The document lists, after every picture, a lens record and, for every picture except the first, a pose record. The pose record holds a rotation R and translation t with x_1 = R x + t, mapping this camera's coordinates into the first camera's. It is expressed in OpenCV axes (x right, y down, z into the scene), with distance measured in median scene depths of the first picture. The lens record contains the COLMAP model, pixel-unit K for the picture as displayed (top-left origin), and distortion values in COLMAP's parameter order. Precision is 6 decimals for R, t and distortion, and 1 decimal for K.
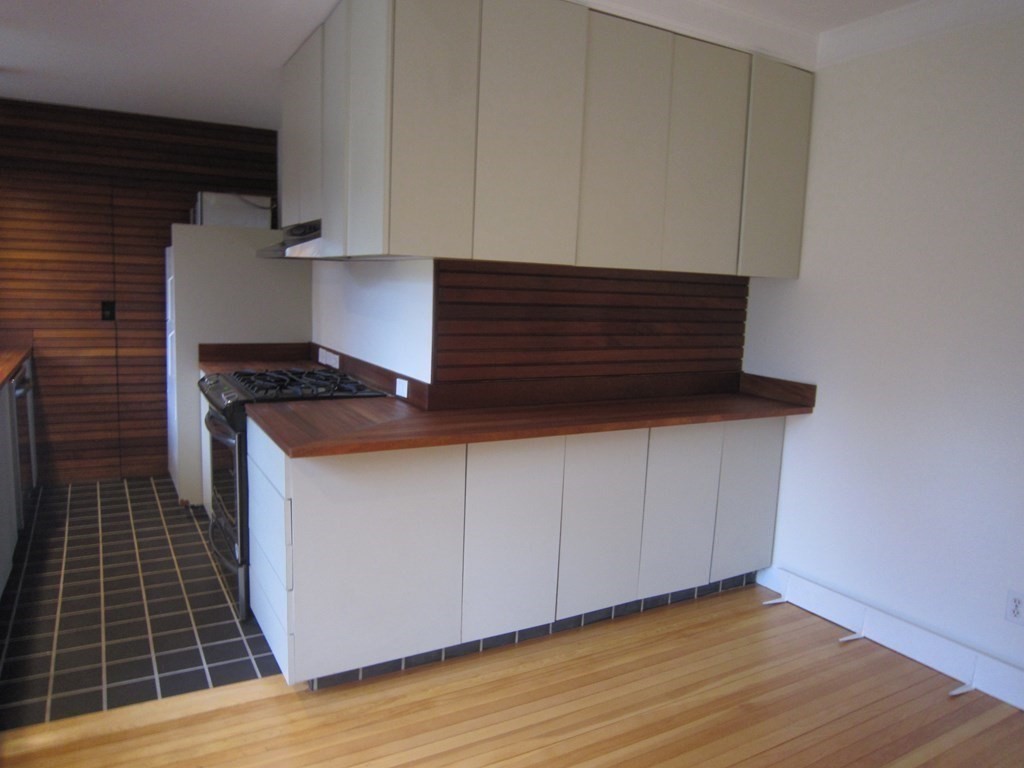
lens RADIAL K [[720.5, 0, 512.0], [0, 720.5, 384.0], [0, 0, 1]] dist [-0.073499, 0.029124]
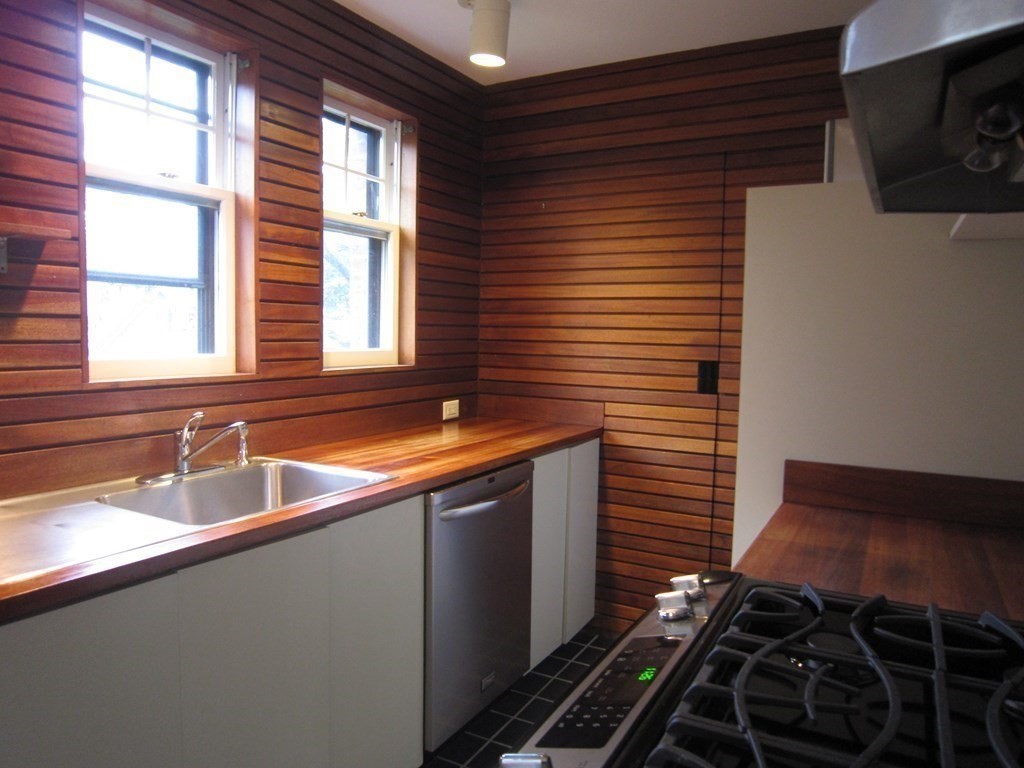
lens RADIAL K [[720.5, 0, 512.0], [0, 720.5, 384.0], [0, 0, 1]] dist [-0.073499, 0.029124]
pose [[0.515840, 0.033082, -0.856046, -0.140073], [-0.114594, 0.992939, -0.030681, -0.061704], [0.848986, 0.113924, 0.515989, 0.555979]]
